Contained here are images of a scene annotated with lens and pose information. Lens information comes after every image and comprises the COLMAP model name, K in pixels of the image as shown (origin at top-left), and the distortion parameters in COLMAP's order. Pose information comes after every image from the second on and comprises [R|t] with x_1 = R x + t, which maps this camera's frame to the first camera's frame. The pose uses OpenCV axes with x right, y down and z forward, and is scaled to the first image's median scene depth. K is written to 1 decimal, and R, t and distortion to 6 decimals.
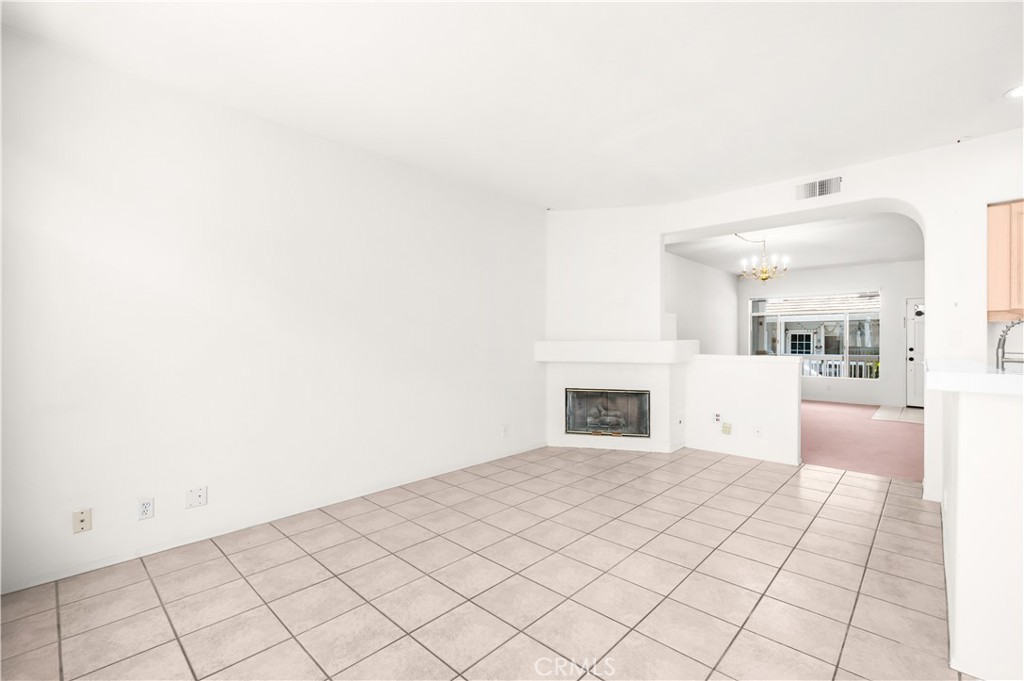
lens RADIAL K [[441.6, 0, 516.1], [0, 441.6, 342.7], [0, 0, 1]] dist [0.000509, -0.001702]
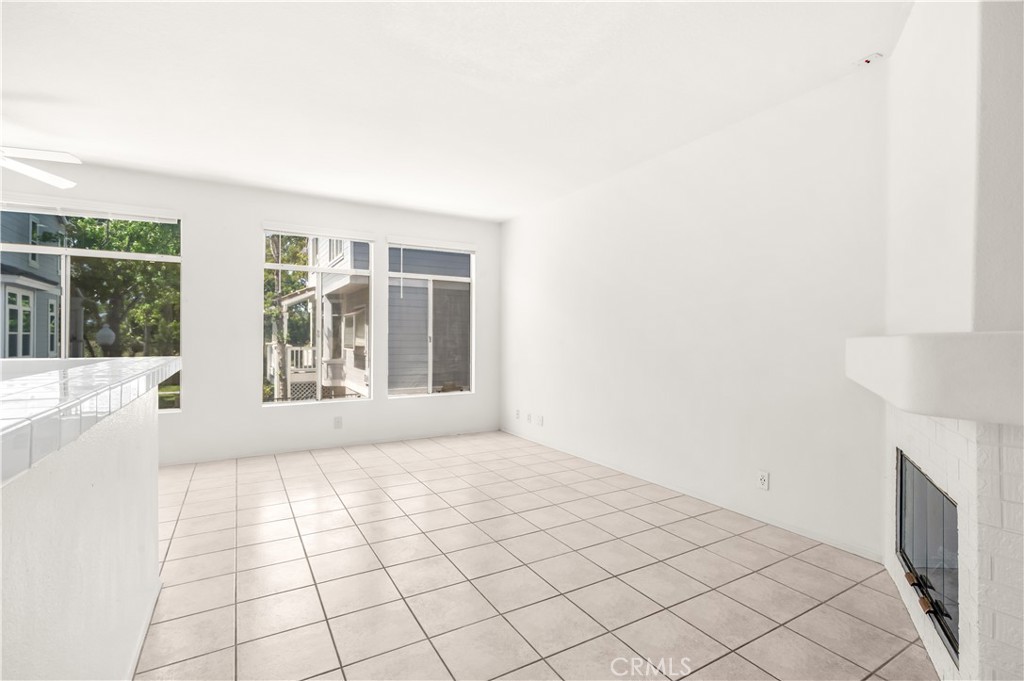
lens RADIAL K [[455.9, 0, 517.1], [0, 455.9, 338.6], [0, 0, 1]] dist [-0.000073, -0.000400]
pose [[-0.265092, -0.000537, -0.964223, 0.529778], [-0.008836, 0.999959, 0.001872, -0.002315], [0.964183, 0.009016, -0.265086, 0.625345]]
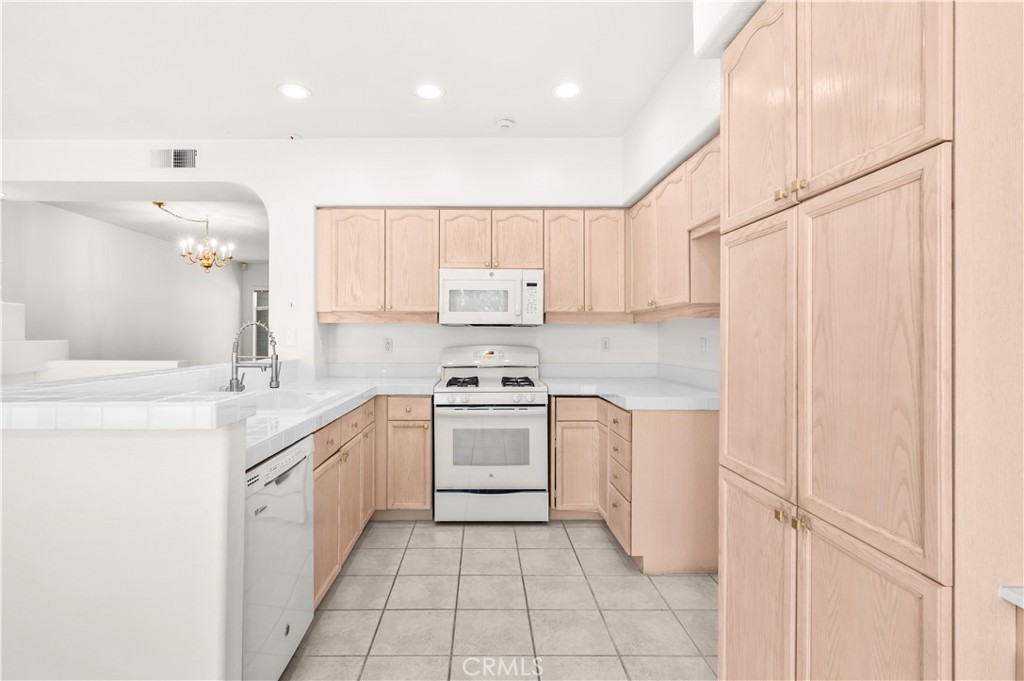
lens RADIAL K [[498.1, 0, 481.5], [0, 498.1, 331.5], [0, 0, 1]] dist [0.002182, -0.000002]
pose [[0.726643, 0.006166, 0.686987, 0.295776], [0.003060, 0.999921, -0.012212, -0.006430], [-0.687008, 0.010976, 0.726567, -0.049113]]
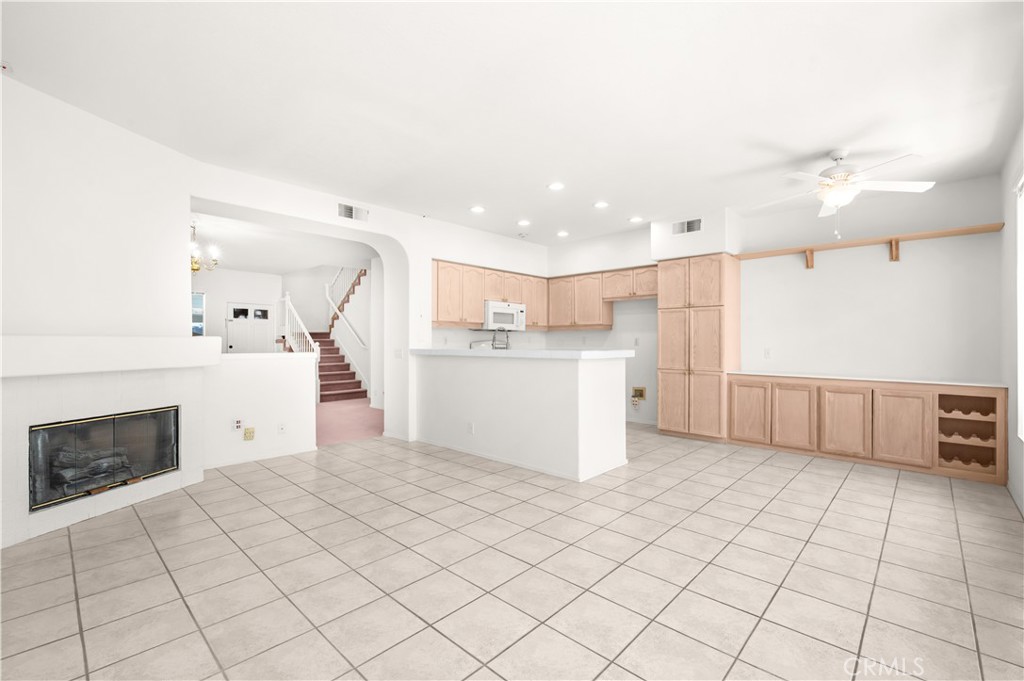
lens RADIAL K [[441.6, 0, 513.2], [0, 441.6, 341.2], [0, 0, 1]] dist [0.000509, -0.001702]
pose [[-0.004210, 0.000178, 0.999991, -0.341738], [0.002936, 0.999996, -0.000166, 0.004389], [-0.999987, 0.002935, -0.004211, 0.362543]]
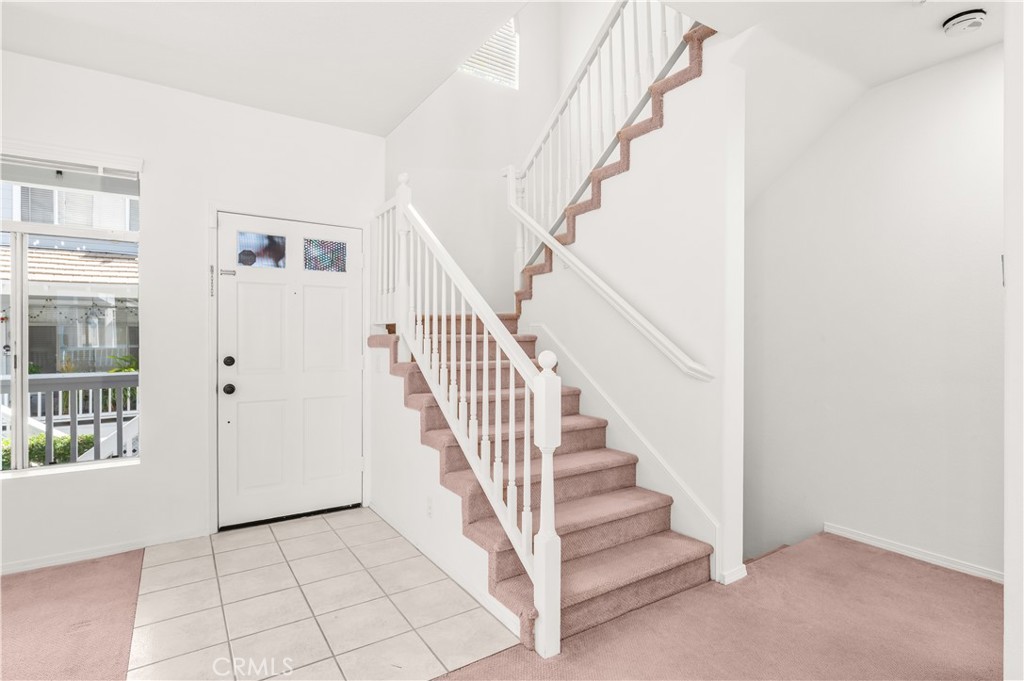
lens RADIAL K [[522.2, 0, 513.7], [0, 522.2, 337.9], [0, 0, 1]] dist [-0.005872, -0.000167]
pose [[0.232158, -0.005189, 0.972664, 0.742815], [0.002495, 0.999986, 0.004740, -0.005008], [-0.972675, 0.001326, 0.232167, 0.927102]]
